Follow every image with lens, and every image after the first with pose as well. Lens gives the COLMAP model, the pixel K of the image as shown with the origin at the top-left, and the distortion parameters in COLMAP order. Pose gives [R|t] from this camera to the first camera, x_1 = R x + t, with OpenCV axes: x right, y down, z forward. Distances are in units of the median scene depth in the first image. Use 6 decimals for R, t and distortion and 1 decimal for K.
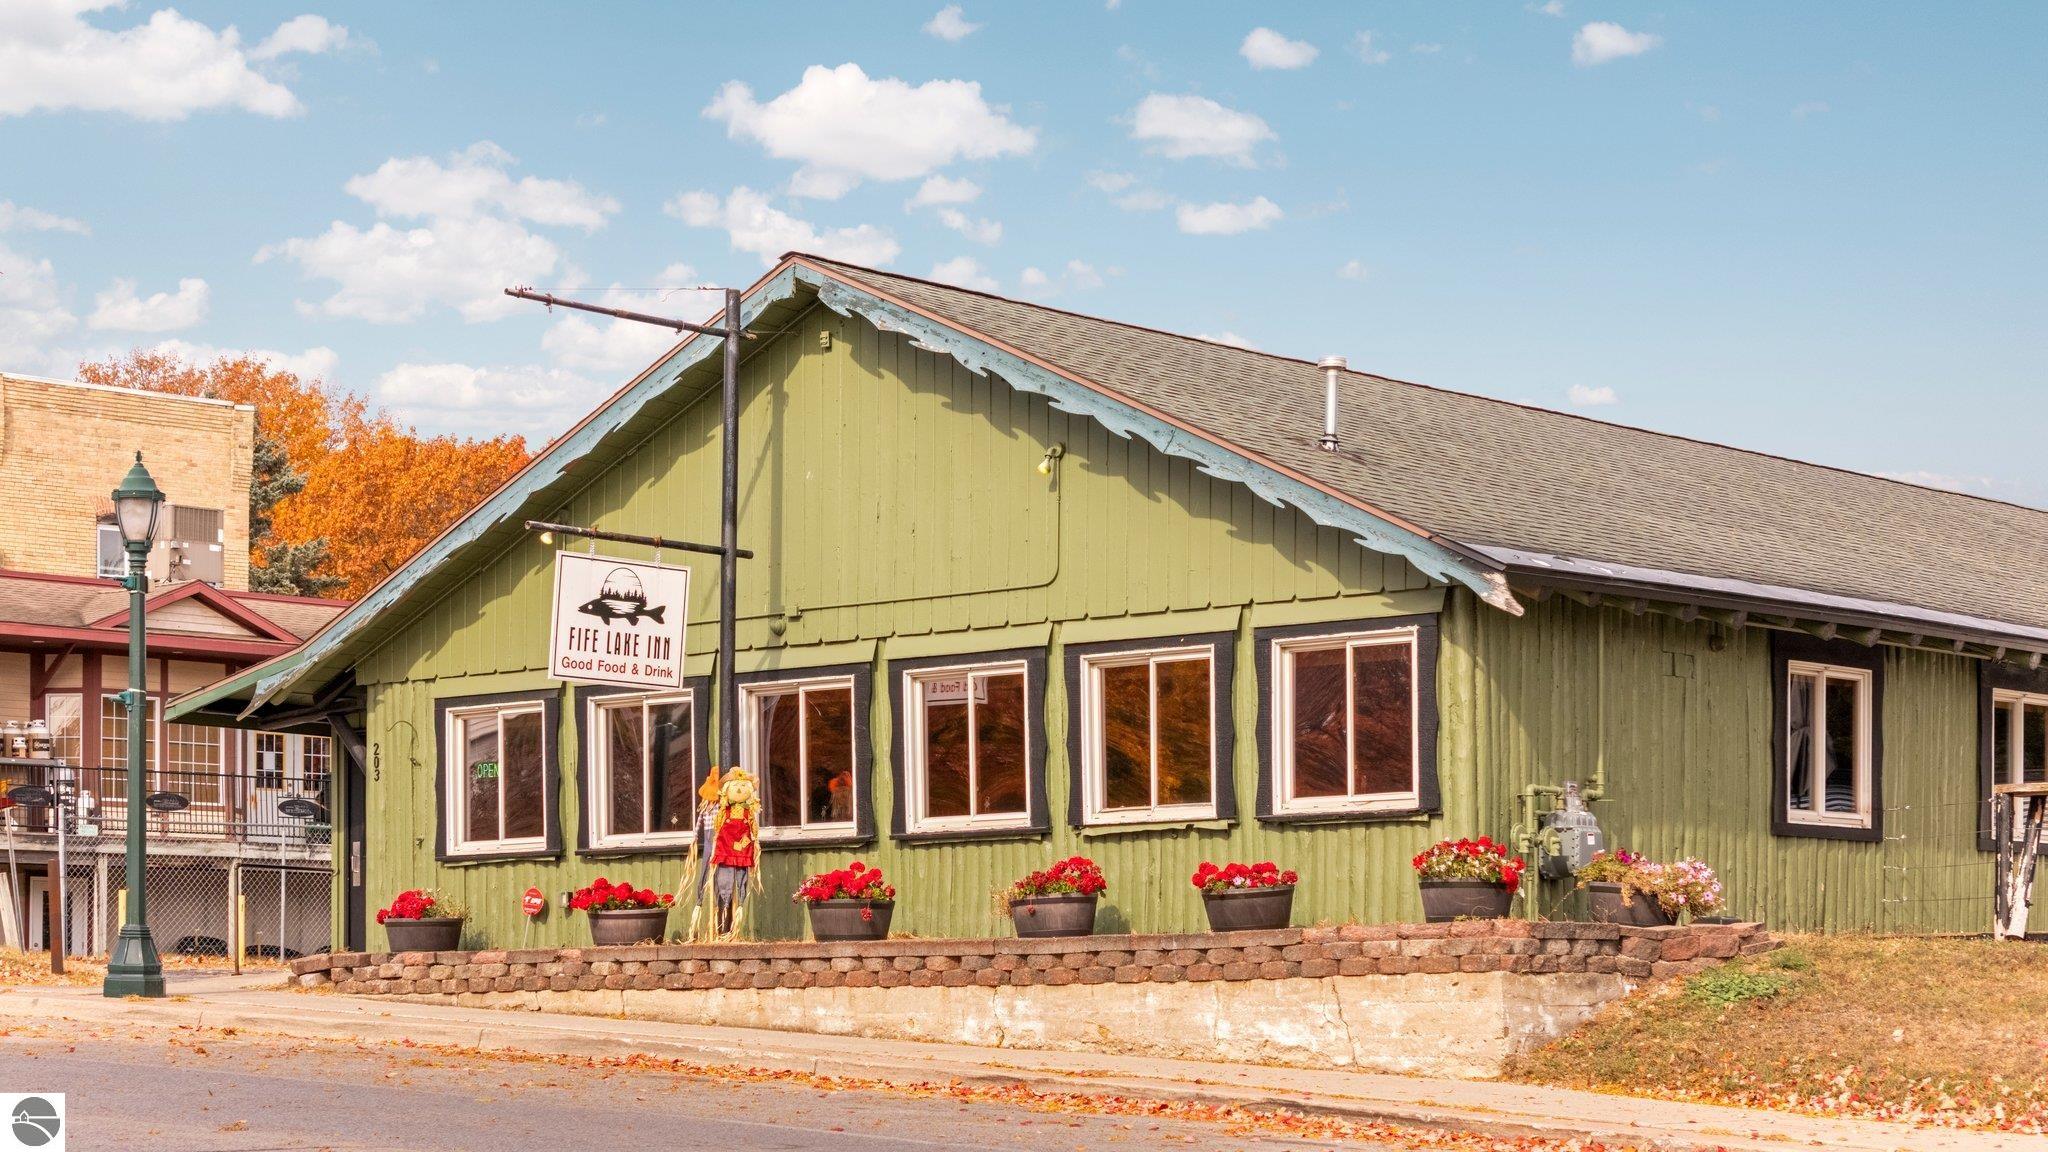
lens RADIAL K [[4127.9, 0, 1025.1], [0, 4127.9, 835.9], [0, 0, 1]] dist [-0.030337, 0.016303]
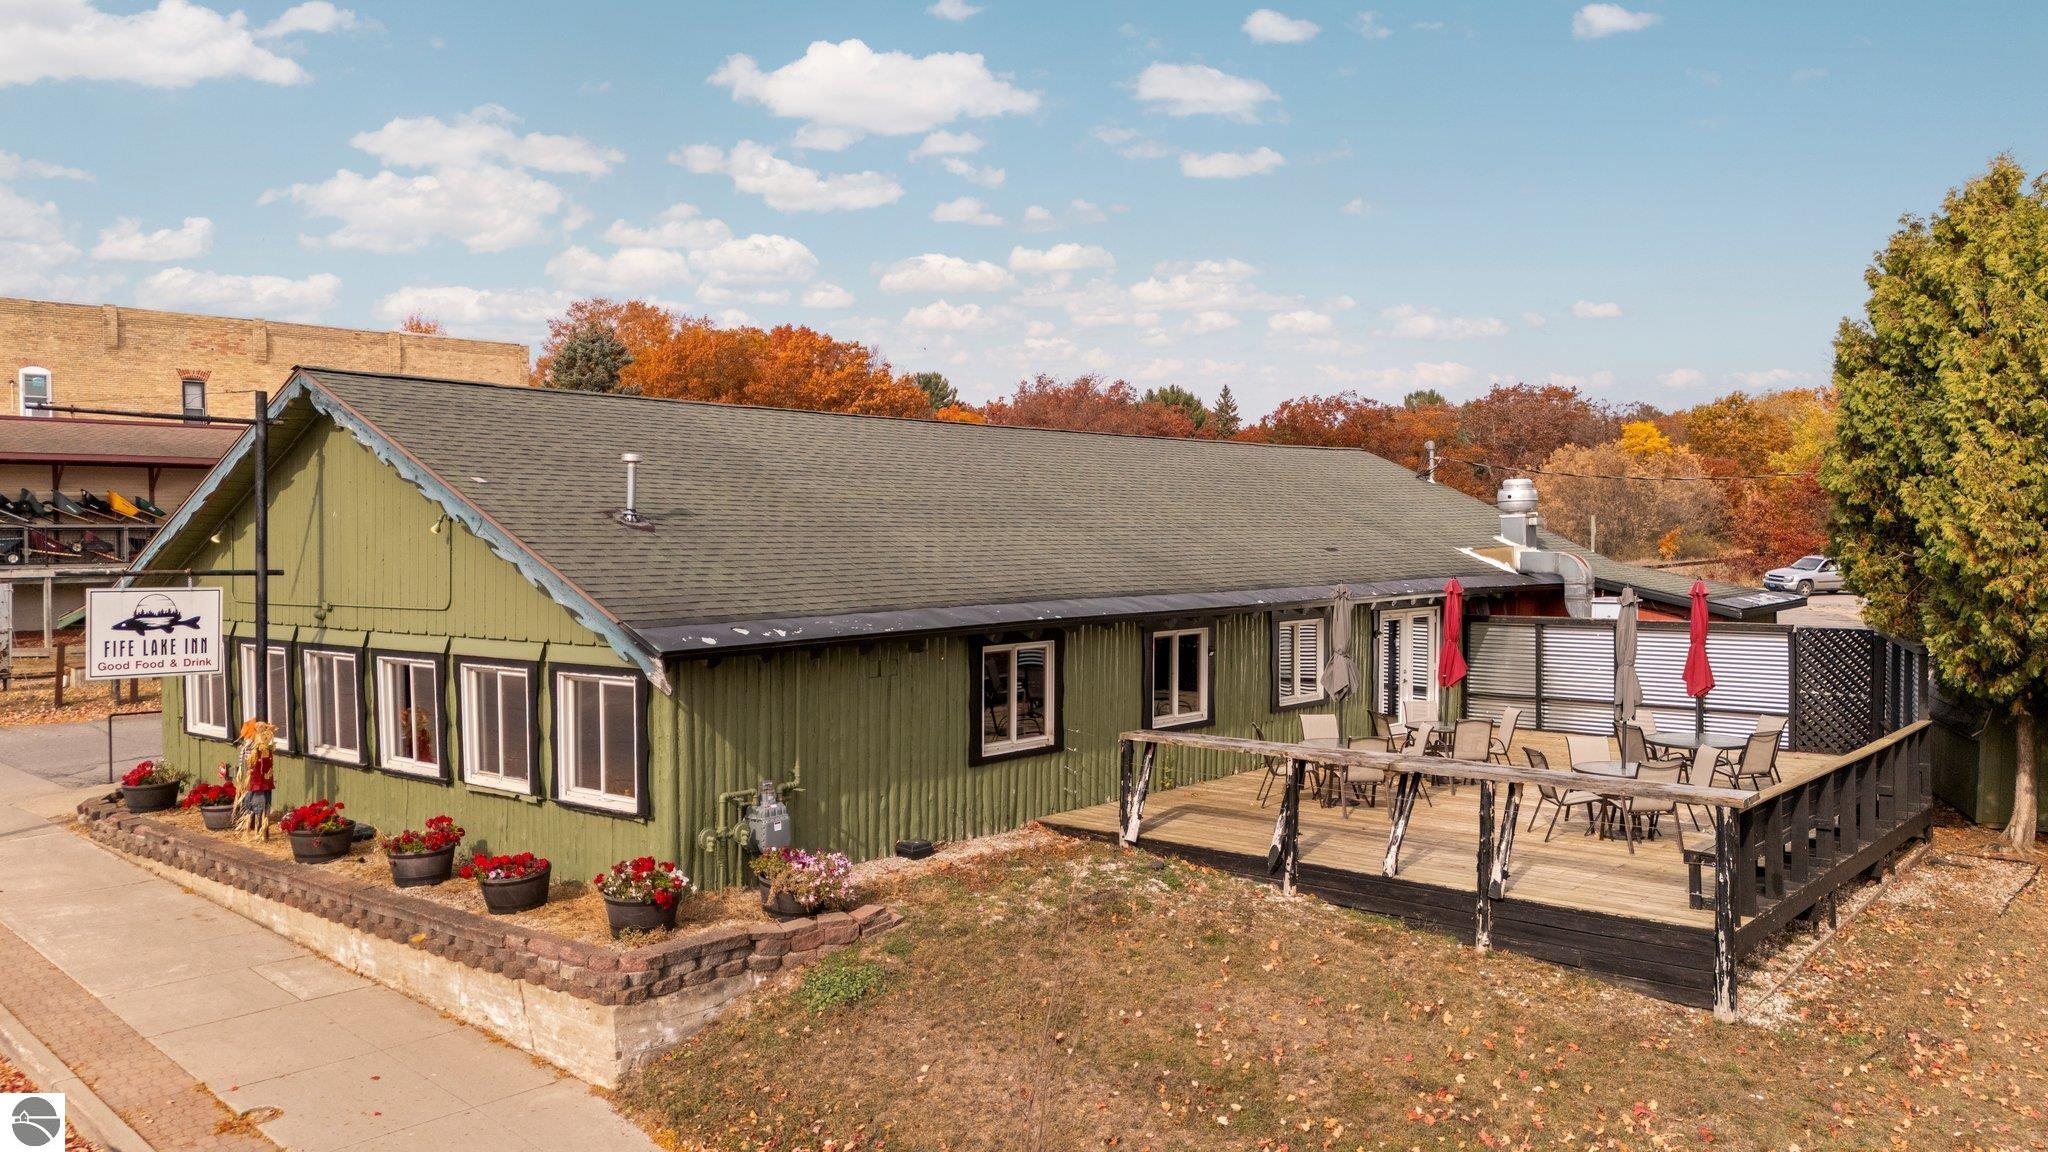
lens RADIAL K [[1520.0, 0, 1024.0], [0, 1520.0, 576.0], [0, 0, 1]] dist [0.032090, -0.002309]
pose [[0.999983, -0.004827, 0.003296, 0.202912], [0.004564, 0.997142, 0.075408, -0.111036], [-0.003650, -0.075392, 0.997147, 0.473920]]
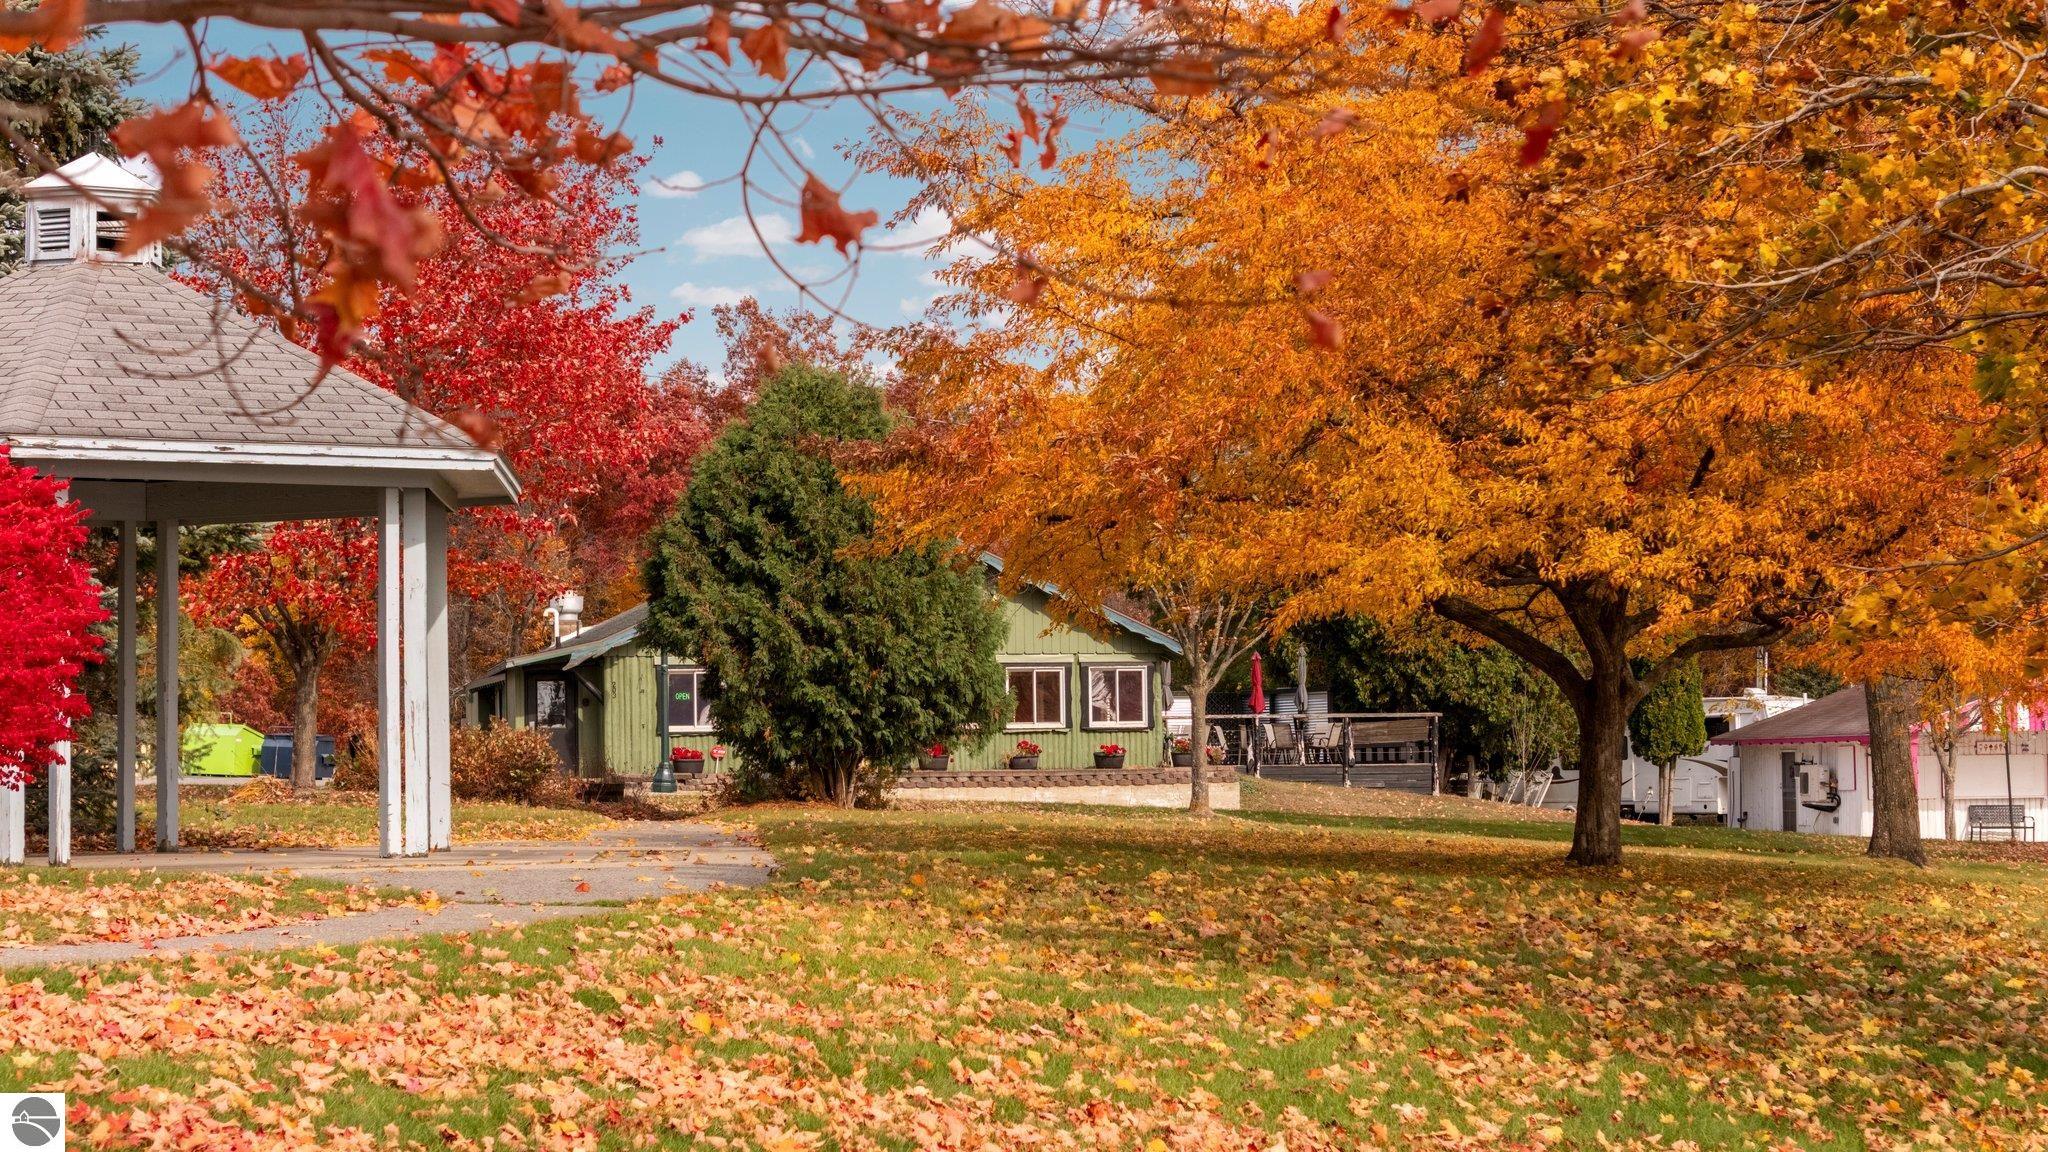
lens RADIAL K [[4124.8, 0, 1024.0], [0, 4124.8, 576.0], [0, 0, 1]] dist [-0.074895, -0.006105]
pose [[0.597781, 0.037978, 0.800759, -2.177027], [-0.028933, 0.999249, -0.025793, -0.033778], [-0.801137, -0.007750, 0.598431, -0.662363]]
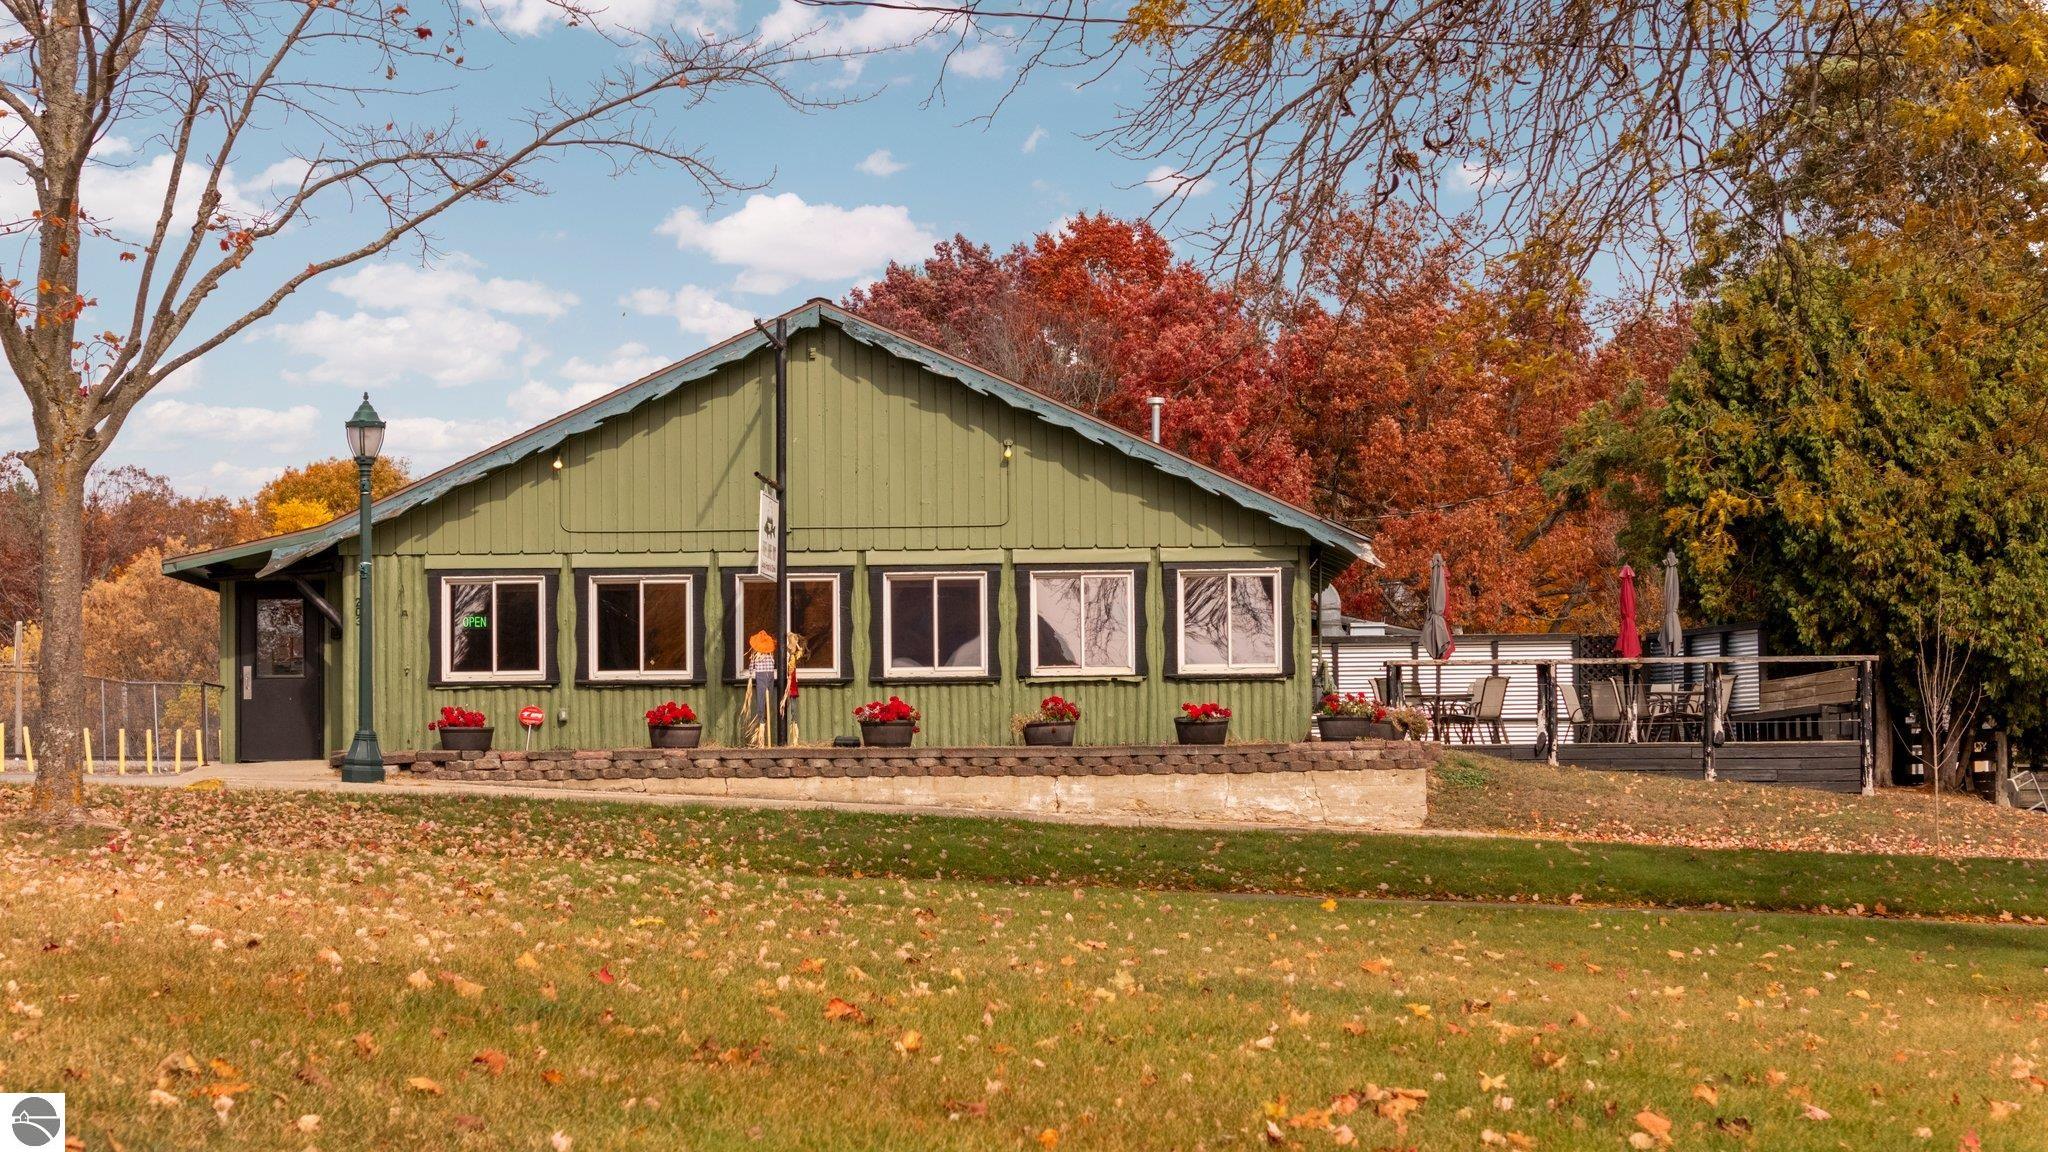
lens RADIAL K [[4124.8, 0, 1024.0], [0, 4124.8, 576.0], [0, 0, 1]] dist [-0.074895, -0.006105]
pose [[0.761437, 0.032731, 0.647412, -1.021672], [-0.025653, 0.999464, -0.020359, -0.008860], [-0.647731, -0.001106, 0.761869, -0.227177]]
